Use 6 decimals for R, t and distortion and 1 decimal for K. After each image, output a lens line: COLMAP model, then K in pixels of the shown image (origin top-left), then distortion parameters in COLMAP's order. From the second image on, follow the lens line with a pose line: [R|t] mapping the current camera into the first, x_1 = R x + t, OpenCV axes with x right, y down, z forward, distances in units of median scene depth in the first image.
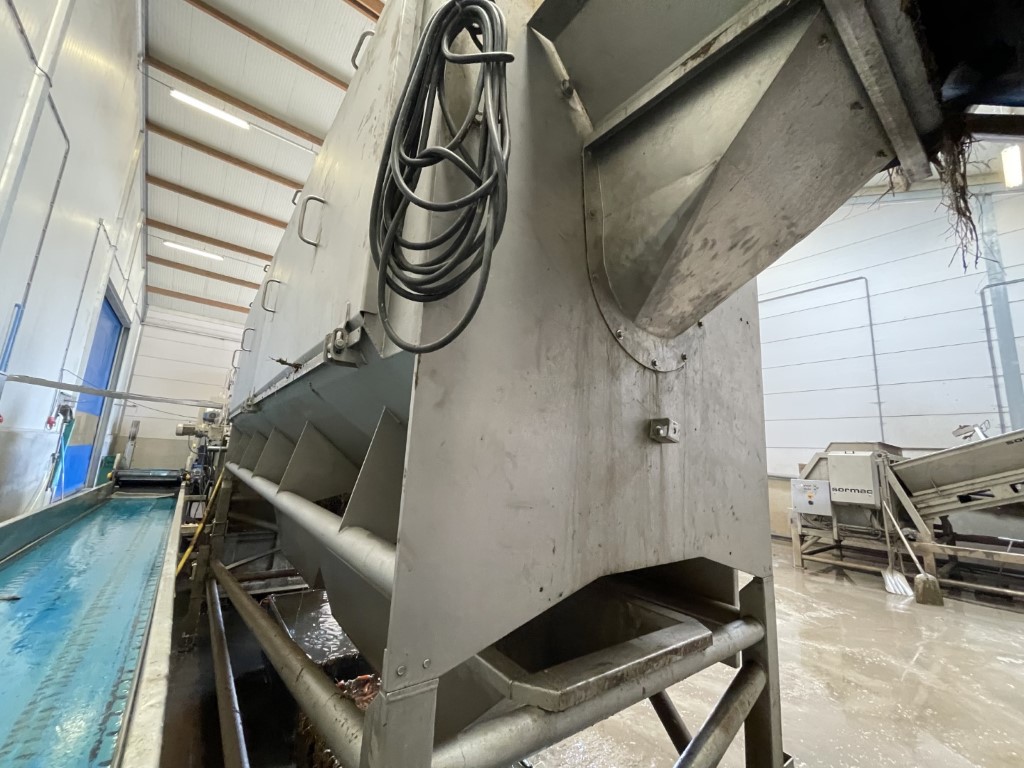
lens RADIAL K [[412.6, 0, 512.2], [0, 412.6, 388.7], [0, 0, 1]] dist [-0.000219, -0.000065]
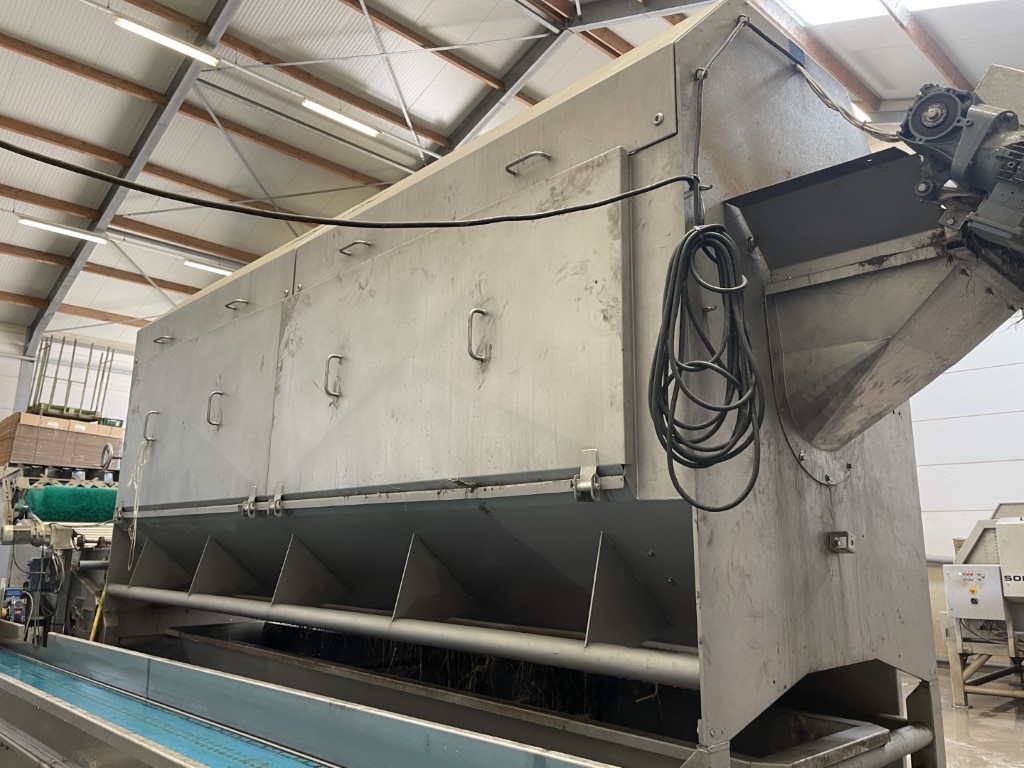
lens RADIAL K [[772.7, 0, 519.2], [0, 772.7, 380.8], [0, 0, 1]] dist [0.098142, -0.135552]
pose [[0.993673, -0.022041, 0.110131, -0.683035], [0.026070, 0.999038, -0.035276, -0.267279], [-0.109247, 0.037924, 0.993291, -0.964524]]
